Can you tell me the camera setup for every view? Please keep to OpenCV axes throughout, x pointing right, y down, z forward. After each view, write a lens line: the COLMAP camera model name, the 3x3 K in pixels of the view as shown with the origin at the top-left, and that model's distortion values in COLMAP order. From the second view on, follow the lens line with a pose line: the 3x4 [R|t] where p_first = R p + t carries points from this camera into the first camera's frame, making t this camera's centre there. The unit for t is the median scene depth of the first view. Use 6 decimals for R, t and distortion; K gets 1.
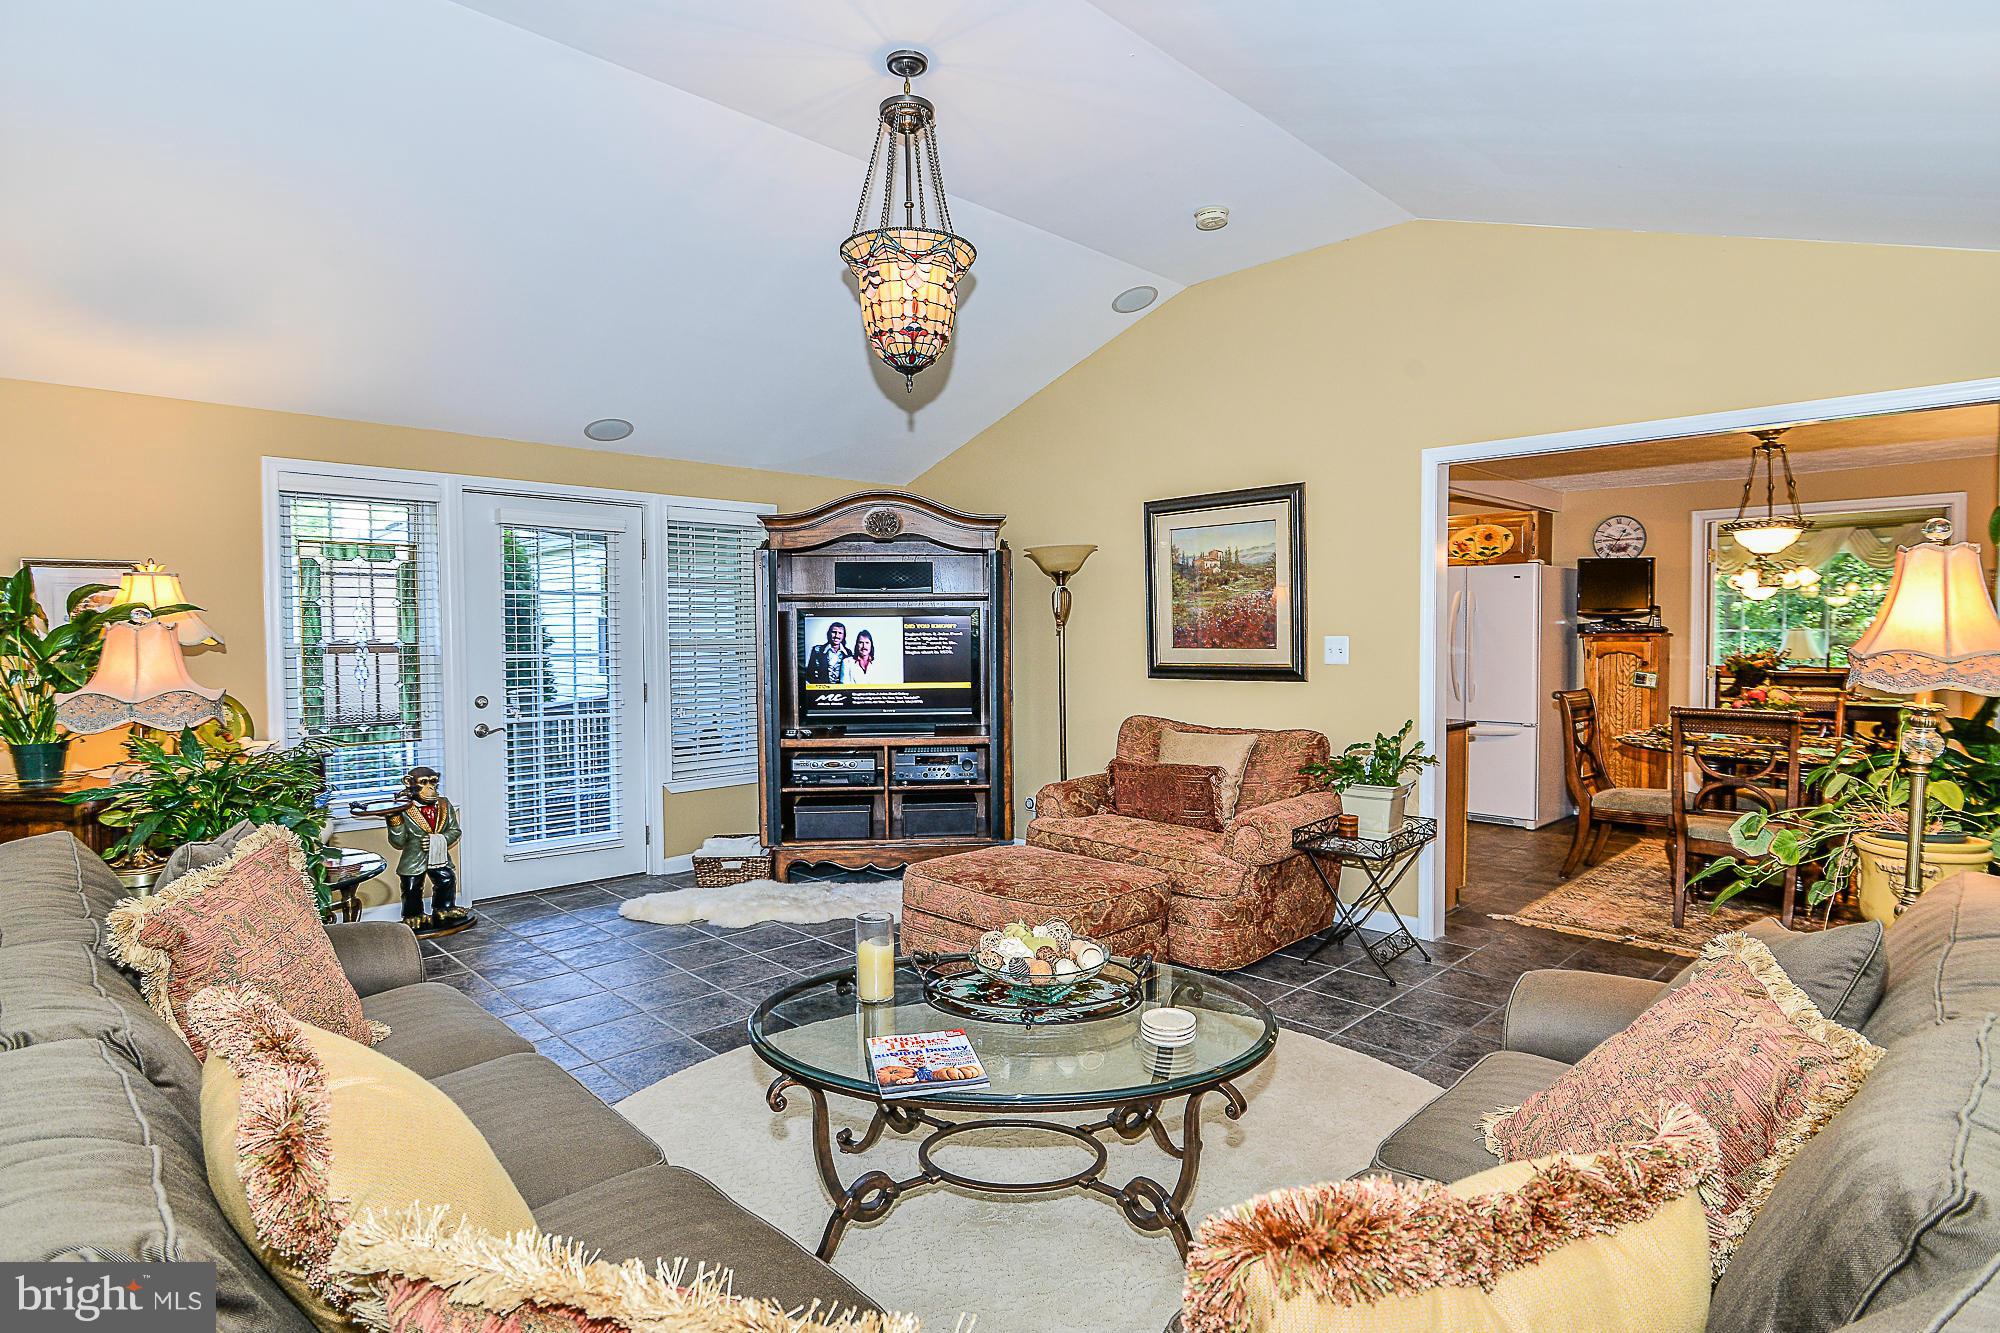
lens RADIAL K [[1155.4, 0, 1000.0], [0, 1155.4, 666.5], [0, 0, 1]] dist [-0.003965, -0.000972]
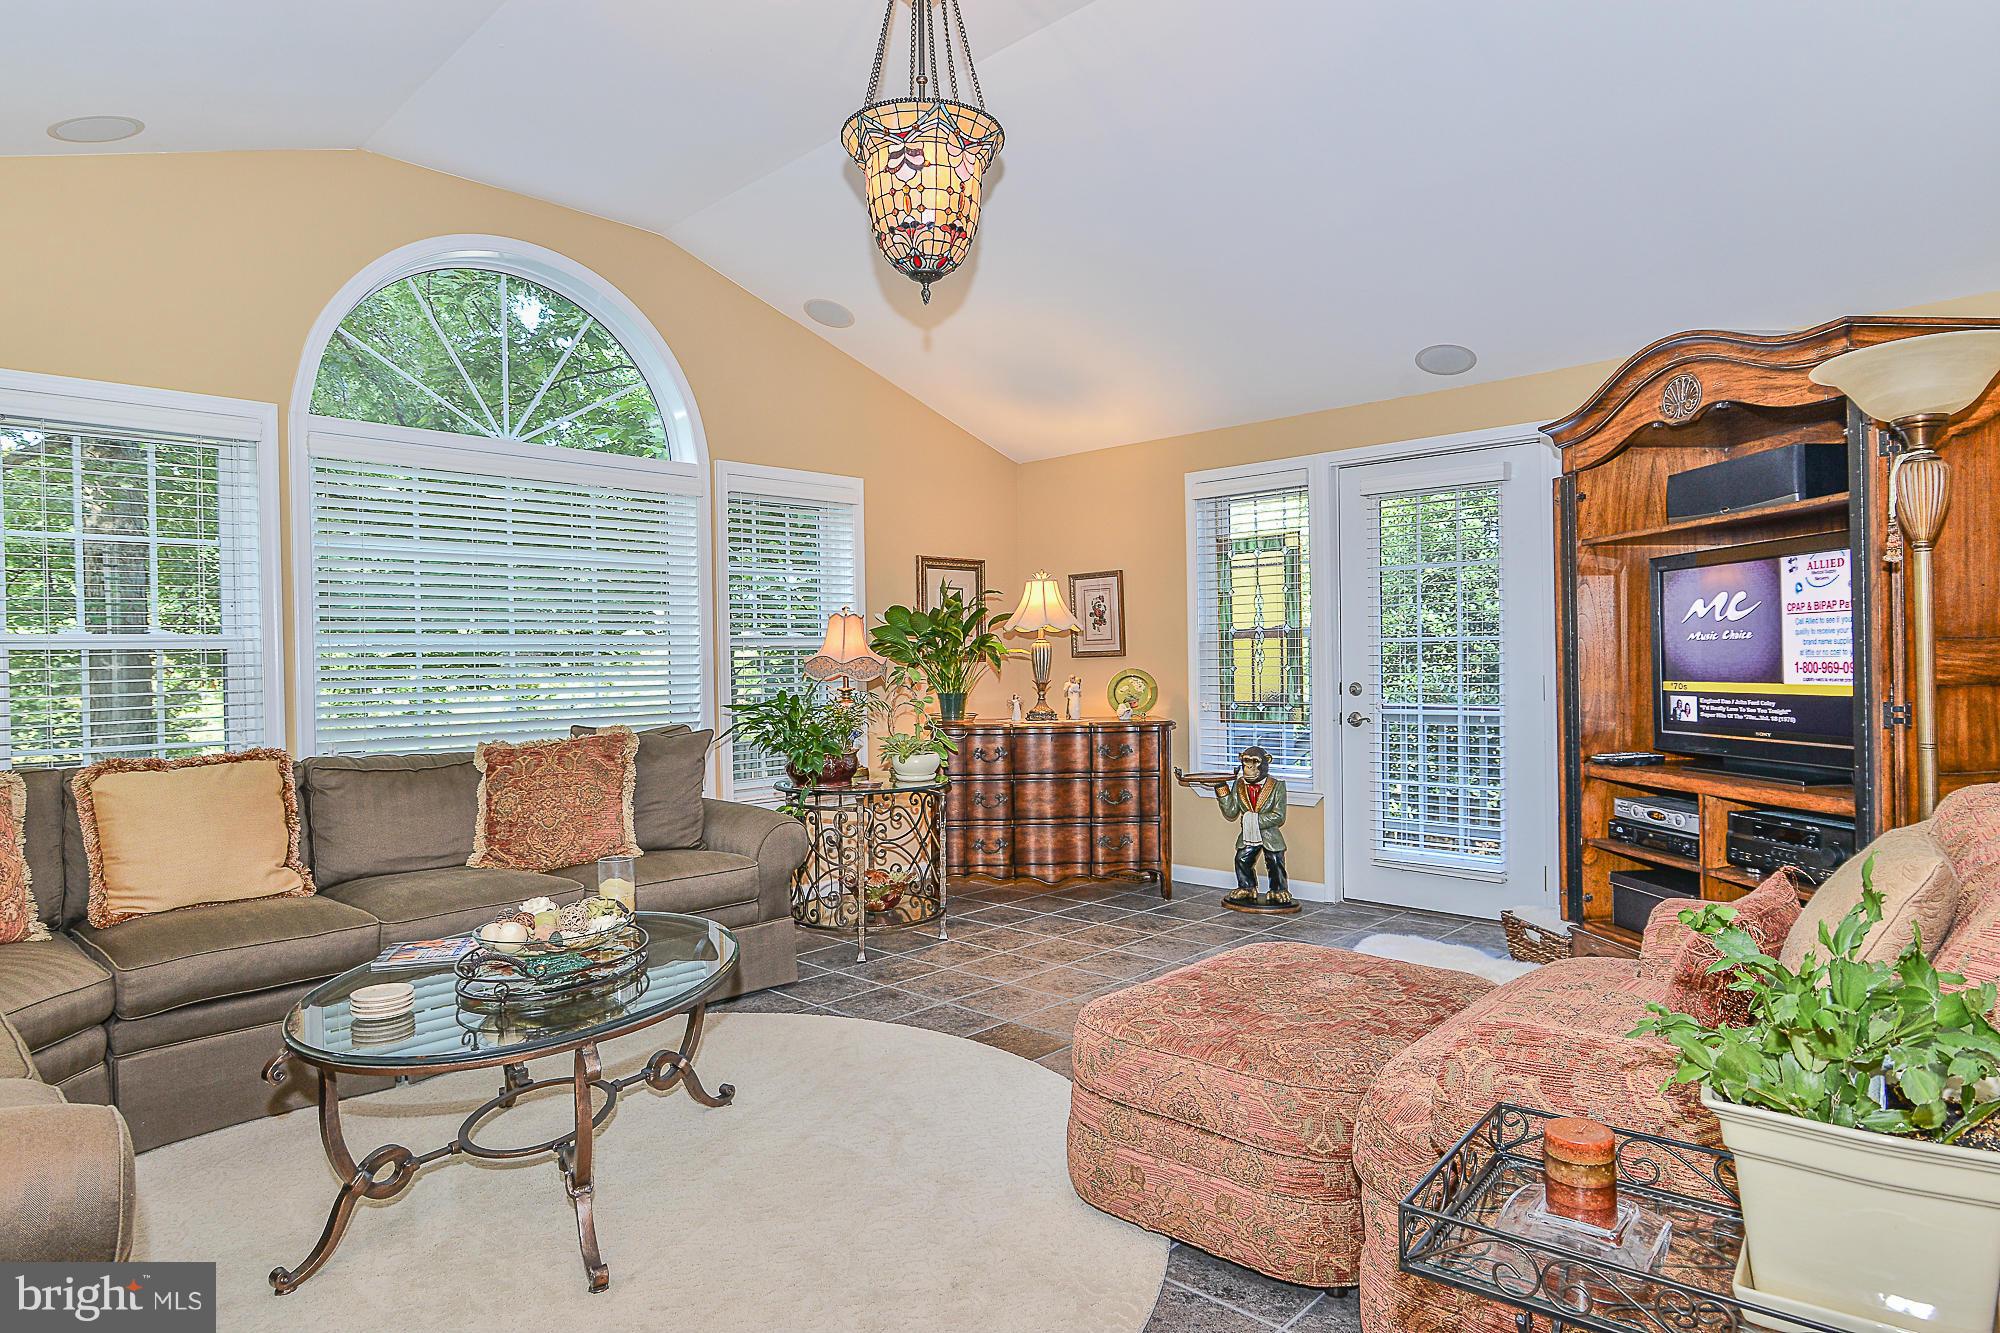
lens RADIAL K [[1155.4, 0, 1000.0], [0, 1155.4, 666.5], [0, 0, 1]] dist [-0.003965, -0.000972]
pose [[-0.017162, 0.012778, -0.999771, 0.528743], [-0.012188, 0.999841, 0.012988, 0.004366], [0.999778, 0.012408, -0.017004, 0.776068]]
